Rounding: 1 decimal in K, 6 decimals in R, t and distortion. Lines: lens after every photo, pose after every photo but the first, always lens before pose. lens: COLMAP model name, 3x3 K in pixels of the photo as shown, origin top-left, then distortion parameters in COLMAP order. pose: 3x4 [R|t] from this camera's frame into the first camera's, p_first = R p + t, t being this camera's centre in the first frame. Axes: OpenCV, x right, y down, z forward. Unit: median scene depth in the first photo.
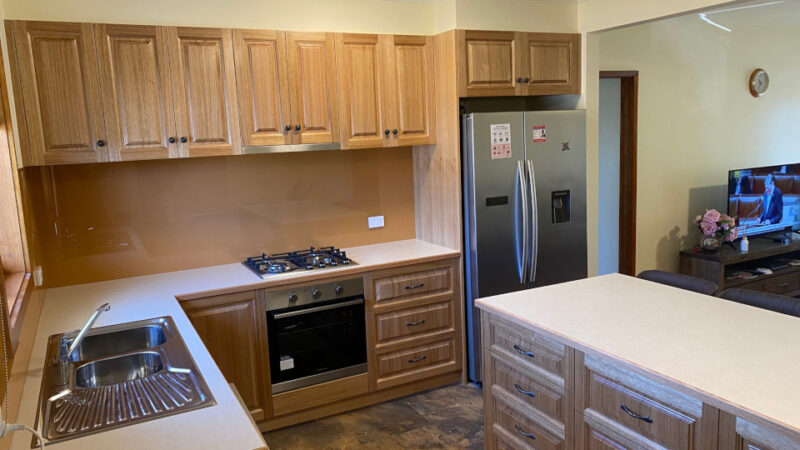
lens RADIAL K [[609.3, 0, 400.0], [0, 609.3, 225.0], [0, 0, 1]] dist [0.049099, -0.050700]
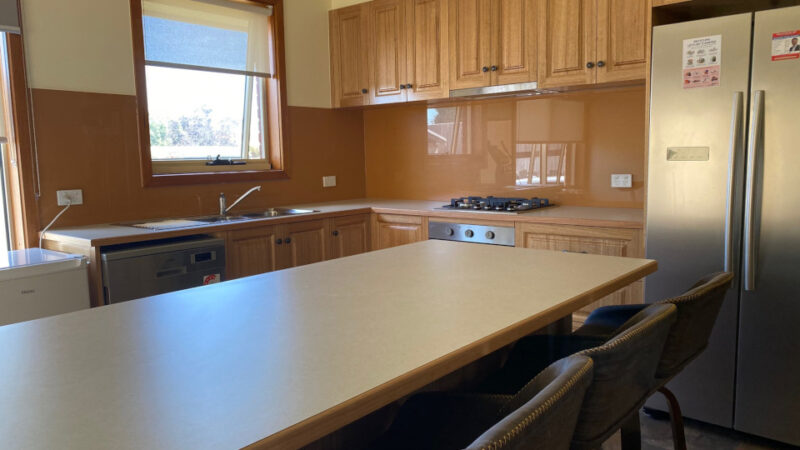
lens RADIAL K [[609.3, 0, 400.0], [0, 609.3, 225.0], [0, 0, 1]] dist [0.049099, -0.050700]
pose [[0.389685, 0.141105, -0.910074, 0.676477], [-0.136746, 0.986104, 0.094340, 0.018509], [0.910739, 0.087686, 0.403565, 0.448184]]
